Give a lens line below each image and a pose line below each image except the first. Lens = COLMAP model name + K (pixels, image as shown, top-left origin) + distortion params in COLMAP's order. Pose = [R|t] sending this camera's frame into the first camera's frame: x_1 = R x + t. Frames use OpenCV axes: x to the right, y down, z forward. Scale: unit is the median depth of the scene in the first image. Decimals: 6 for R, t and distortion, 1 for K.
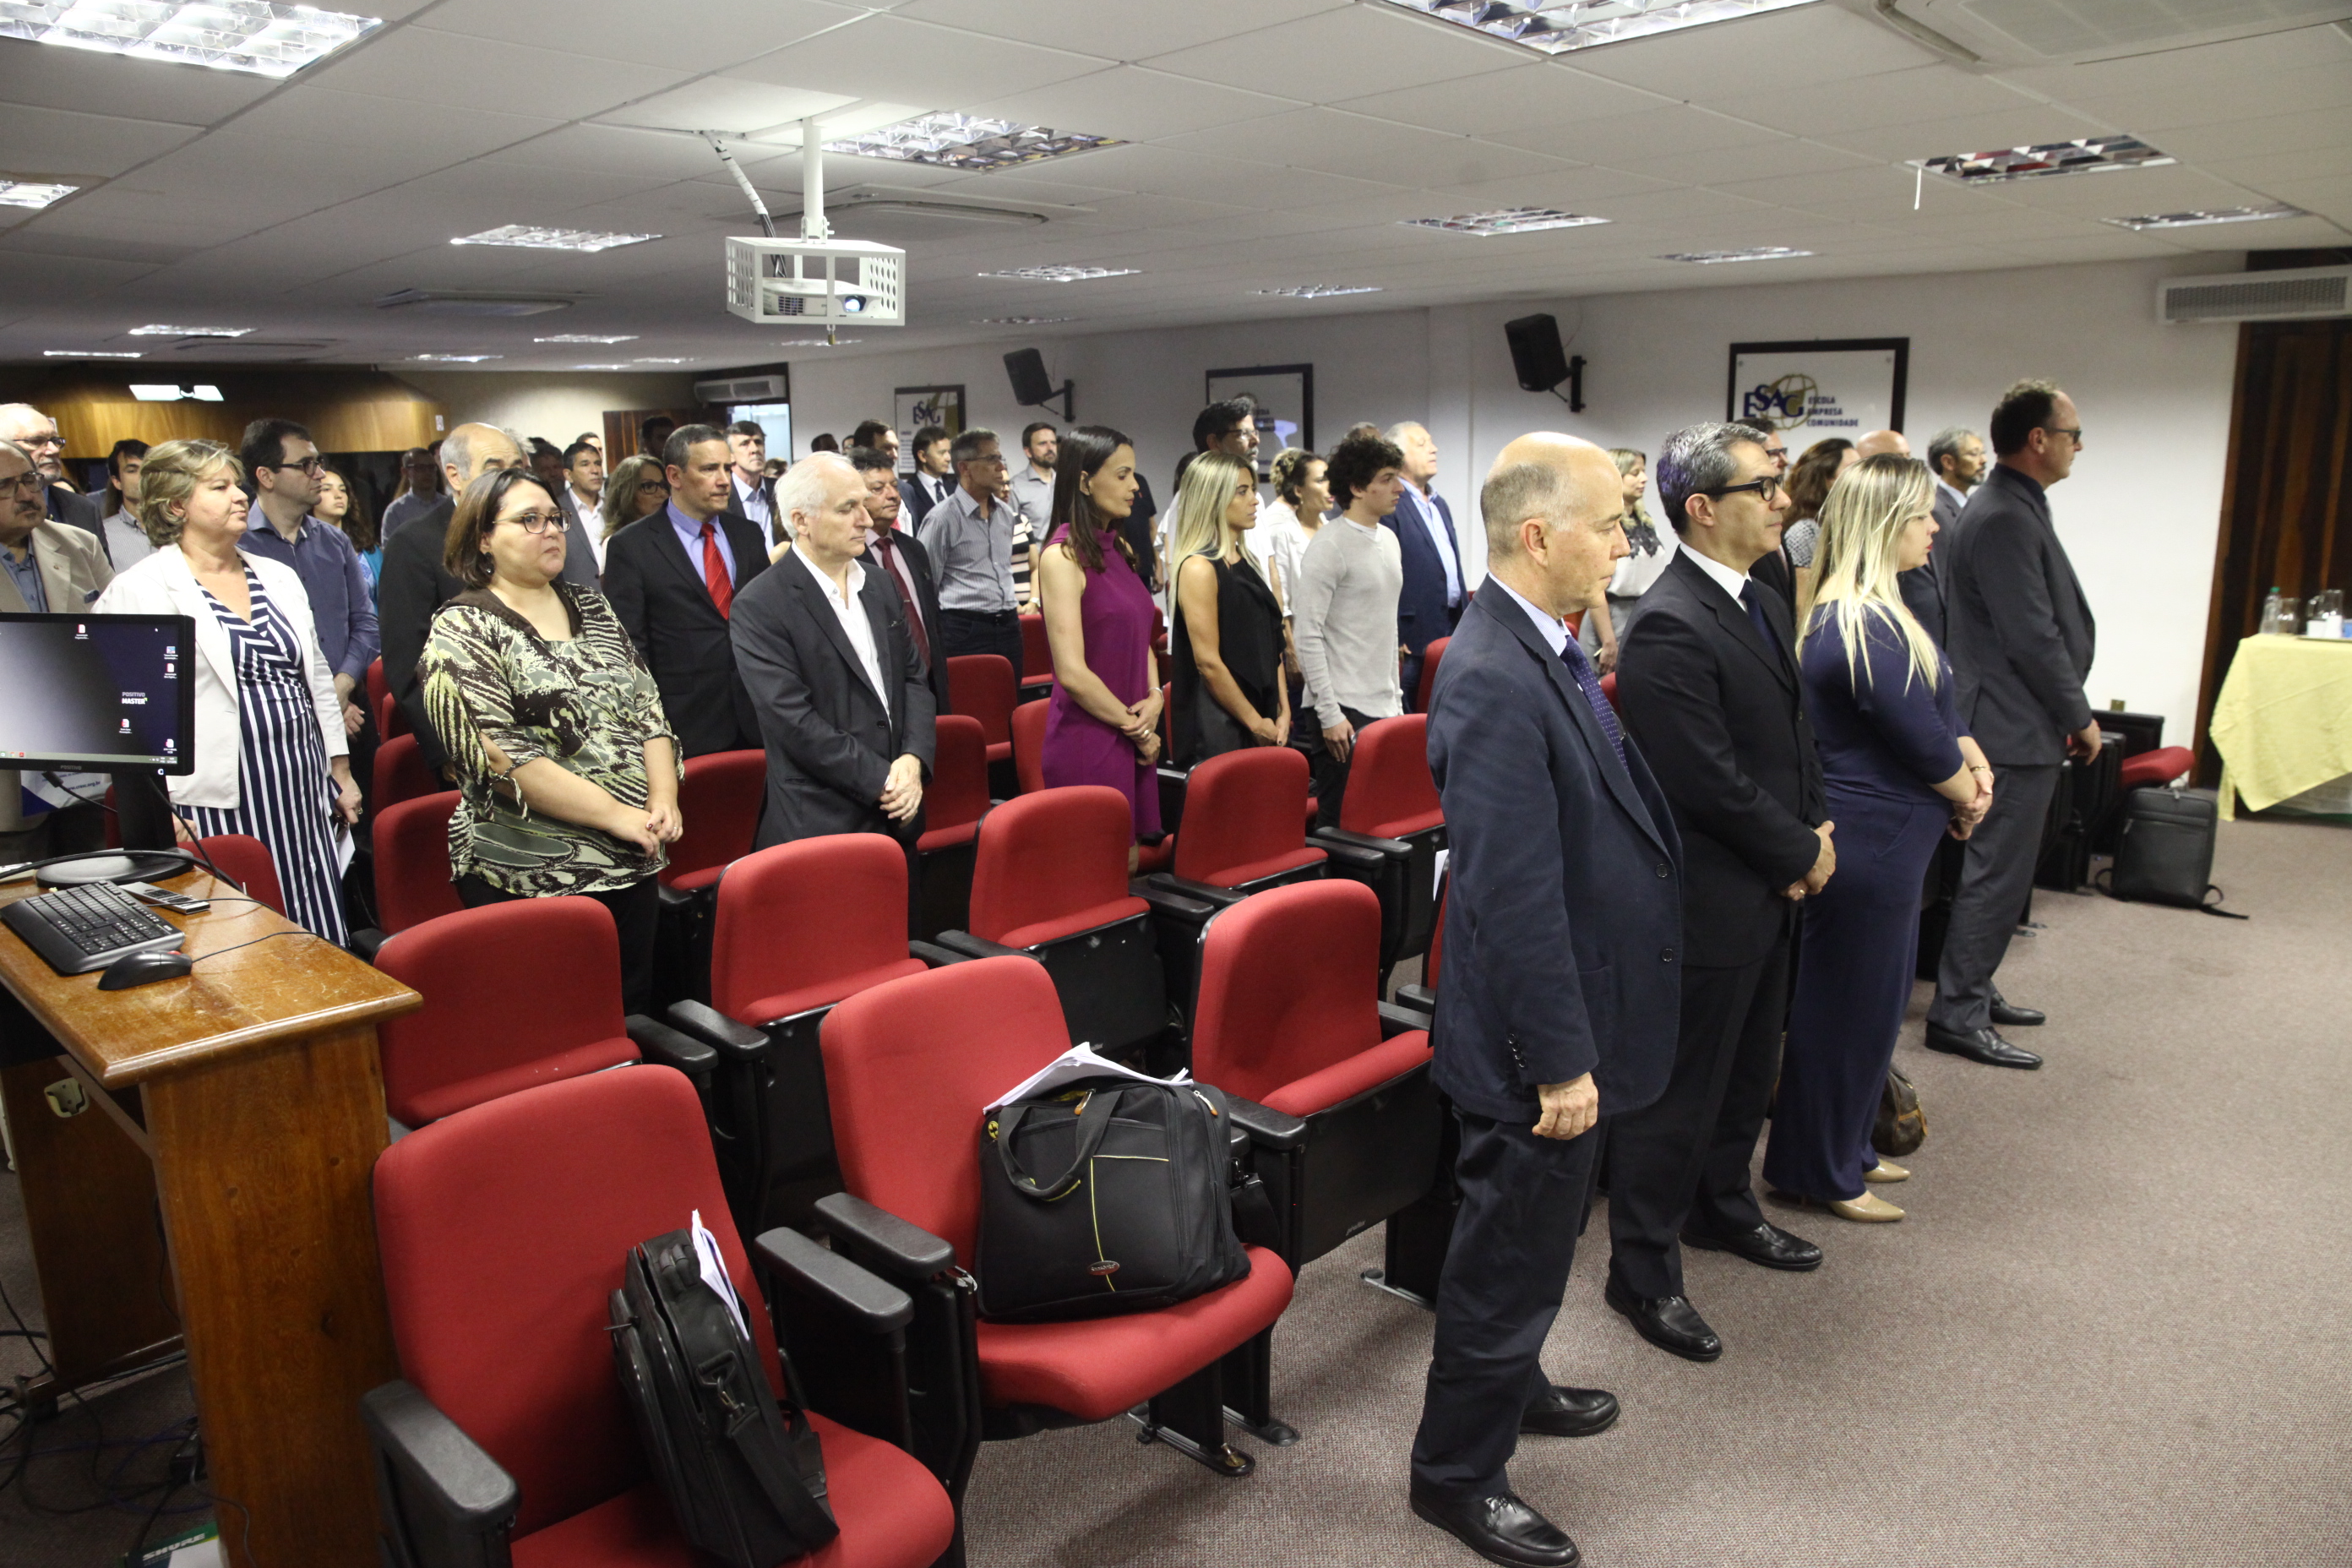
lens RADIAL K [[1583.5, 0, 1175.4], [0, 1583.5, 791.4], [0, 0, 1]] dist [-0.014952, 0.022576]
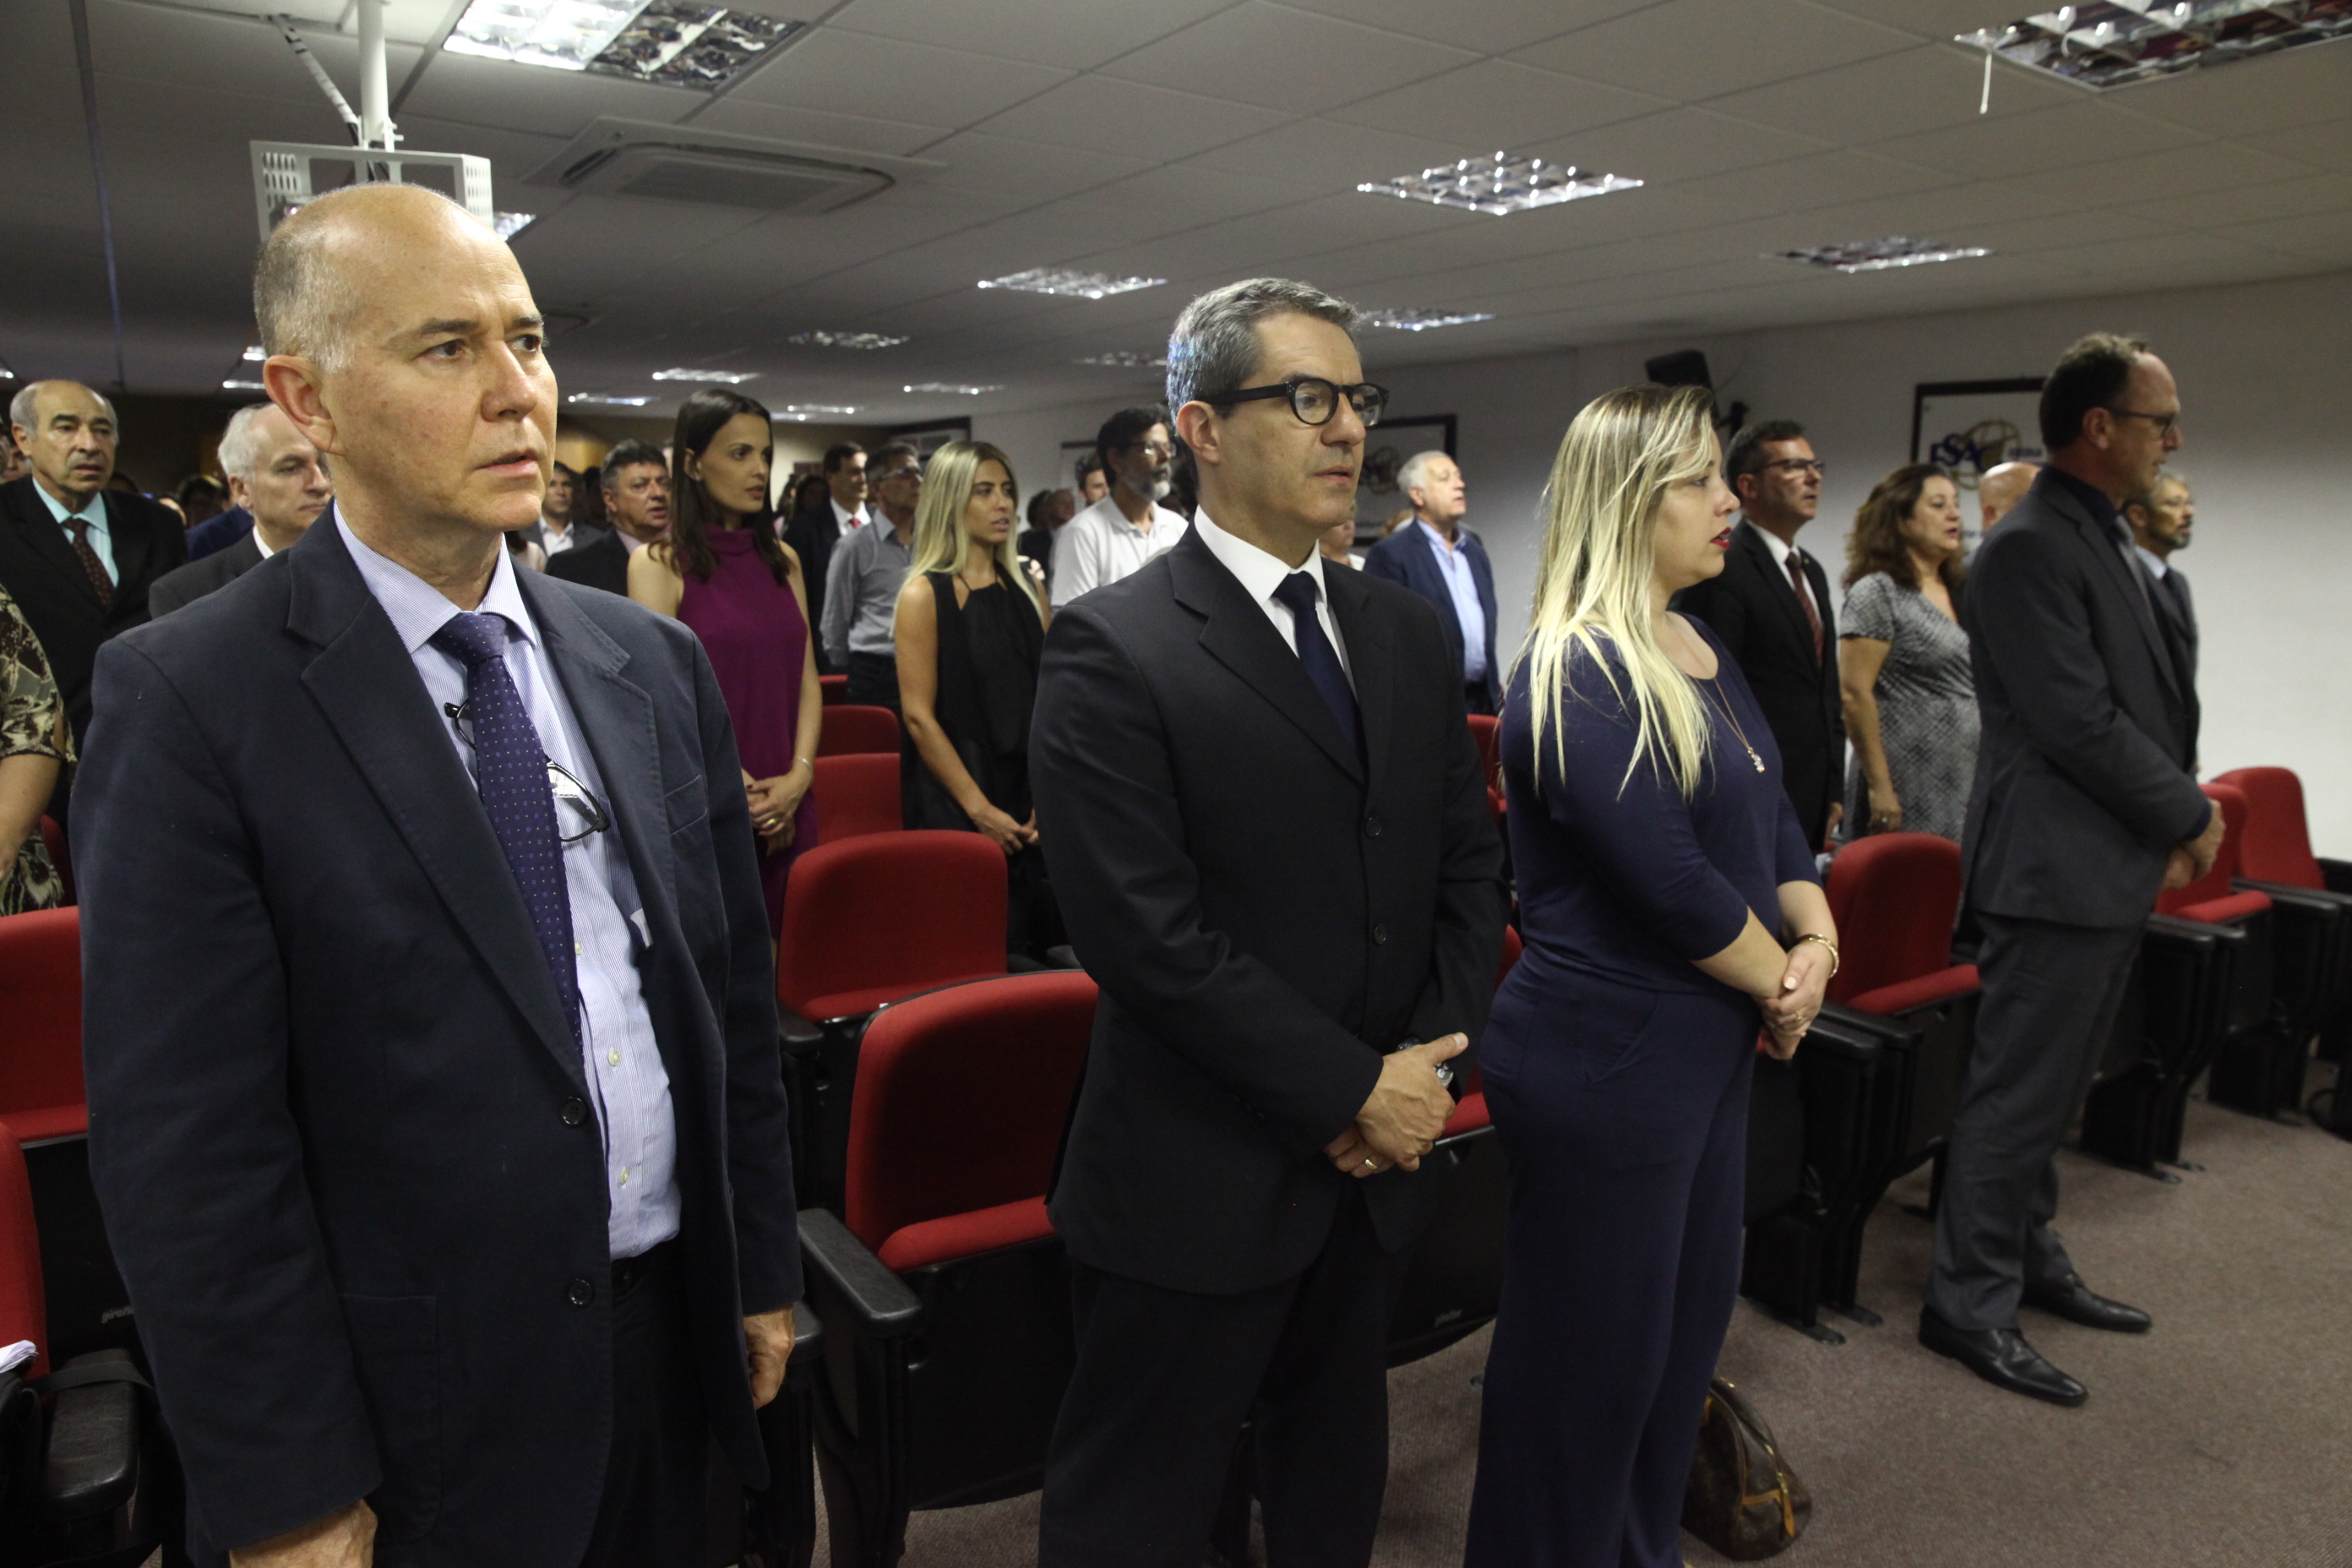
lens RADIAL K [[1583.5, 0, 1177.3], [0, 1583.5, 780.3], [0, 0, 1]] dist [-0.014952, 0.022576]
pose [[0.980924, 0.060130, -0.184857, 0.227249], [-0.071147, 0.996027, -0.053550, -0.013894], [0.180903, 0.065681, 0.981305, 0.231566]]
